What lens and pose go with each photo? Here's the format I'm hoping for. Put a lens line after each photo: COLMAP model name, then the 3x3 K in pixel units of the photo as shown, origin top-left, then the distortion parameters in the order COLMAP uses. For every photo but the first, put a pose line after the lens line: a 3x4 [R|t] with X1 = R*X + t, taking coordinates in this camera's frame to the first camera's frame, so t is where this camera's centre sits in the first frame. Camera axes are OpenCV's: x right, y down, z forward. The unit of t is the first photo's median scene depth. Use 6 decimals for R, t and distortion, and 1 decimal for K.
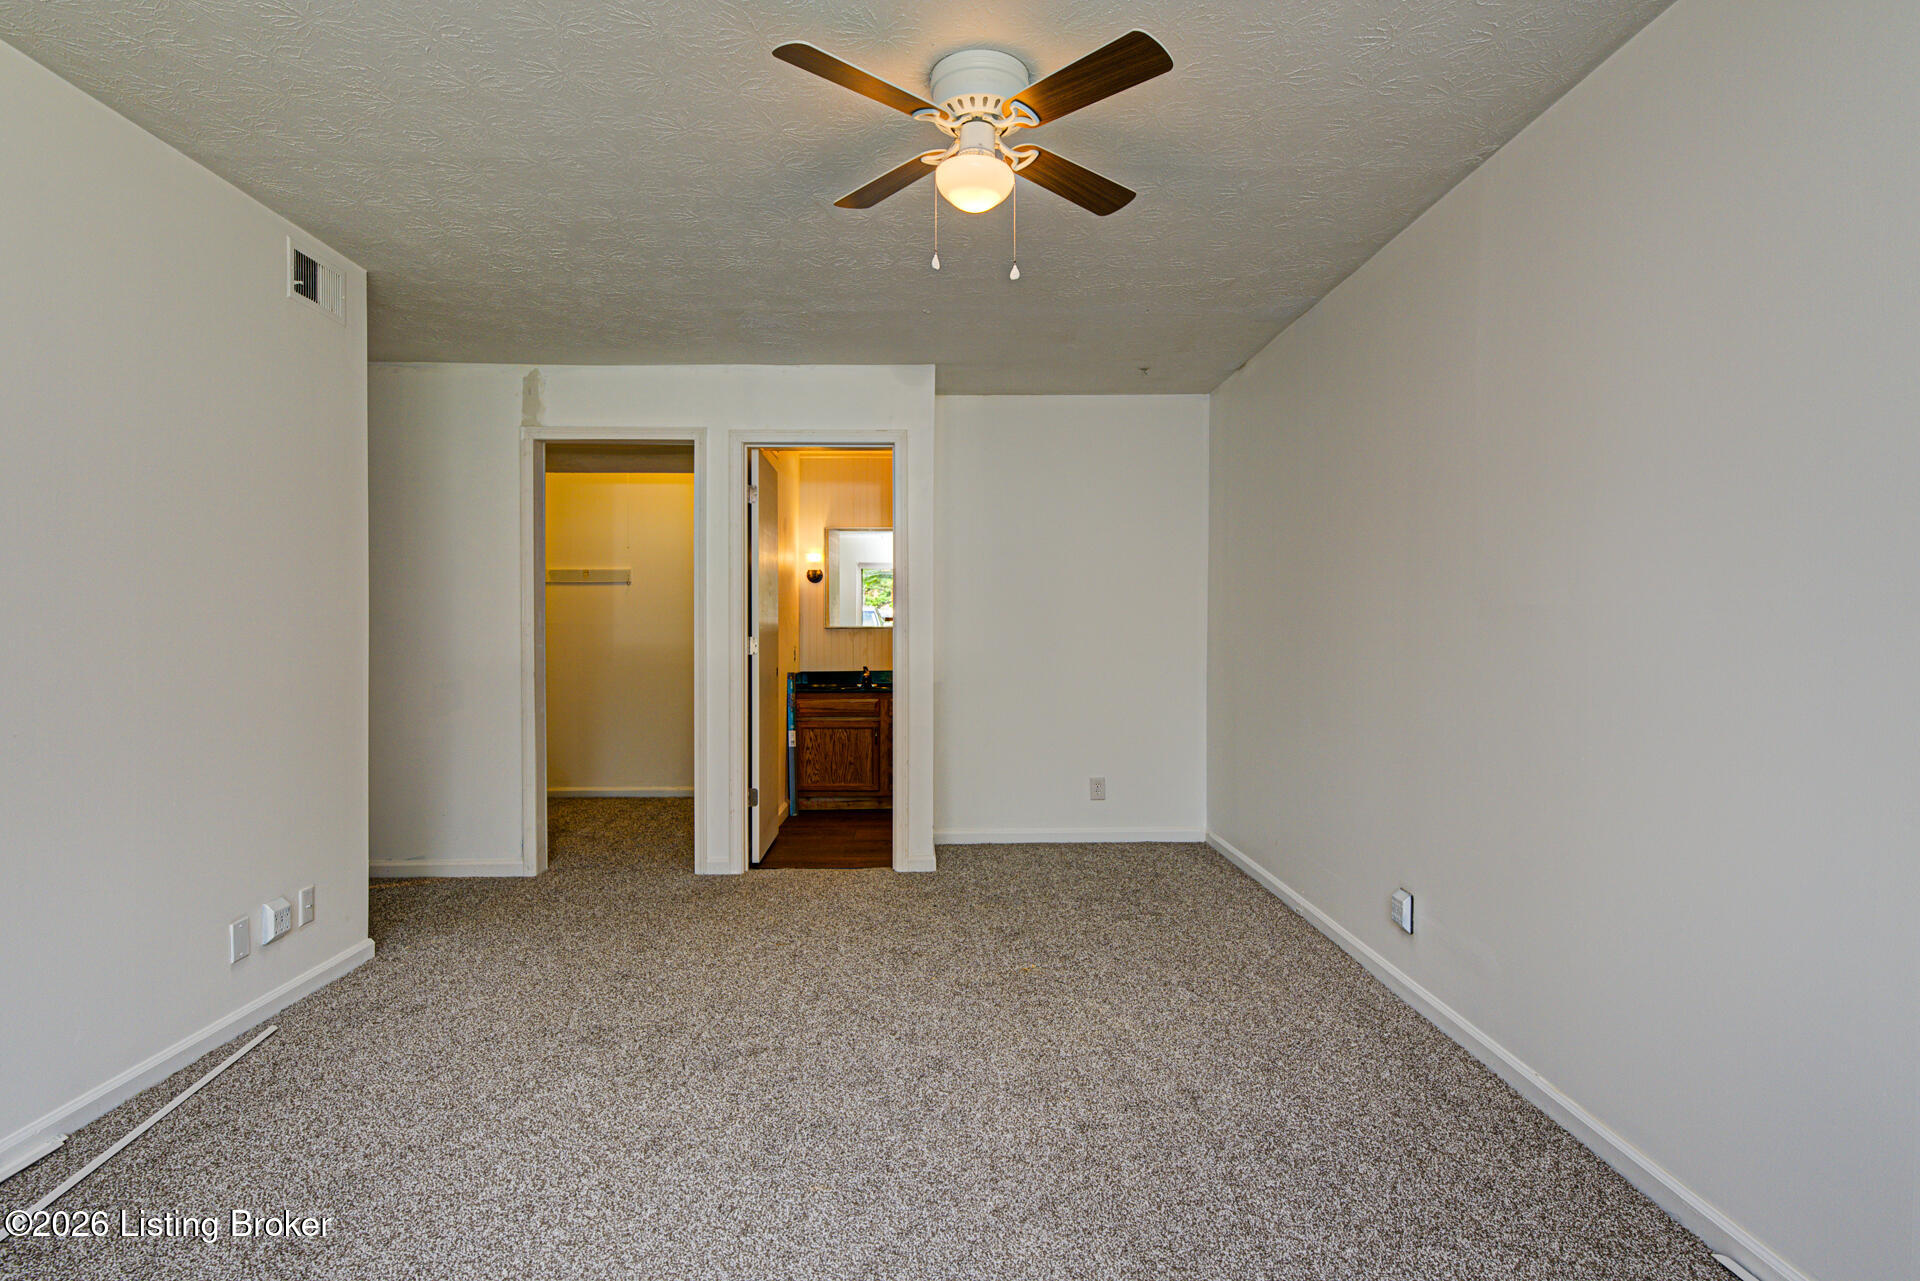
lens RADIAL K [[978.6, 0, 961.5], [0, 978.6, 637.9], [0, 0, 1]] dist [0.008989, 0.000681]
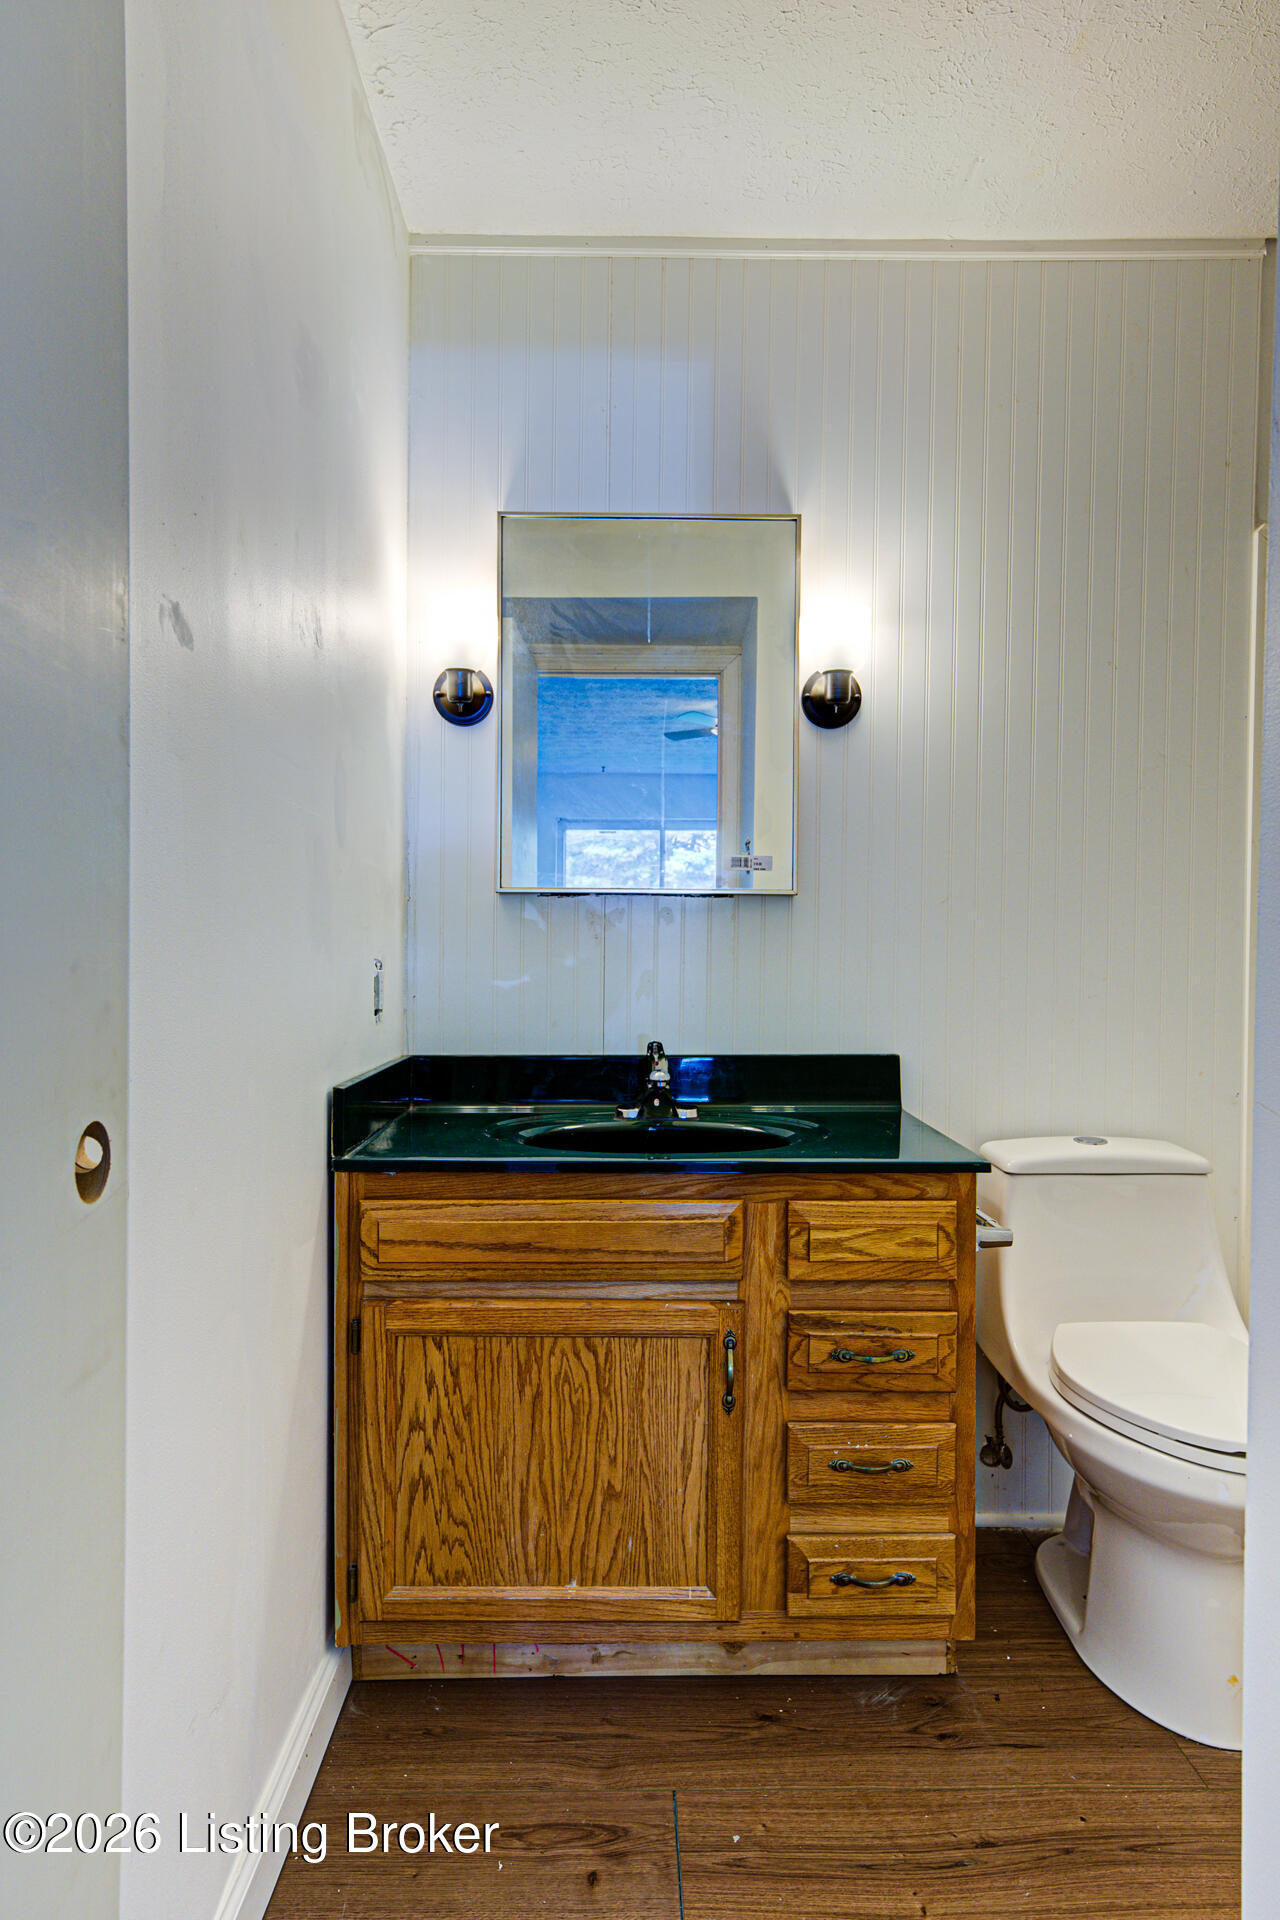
lens RADIAL K [[1205.0, 0, 639.9], [0, 1205.0, 956.7], [0, 0, 1]] dist [0.000855, 0.000045]
pose [[0.999808, 0.010056, -0.016842, -0.097252], [-0.010002, 0.999944, 0.003325, 0.006396], [0.016874, -0.003156, 0.999853, 0.687327]]
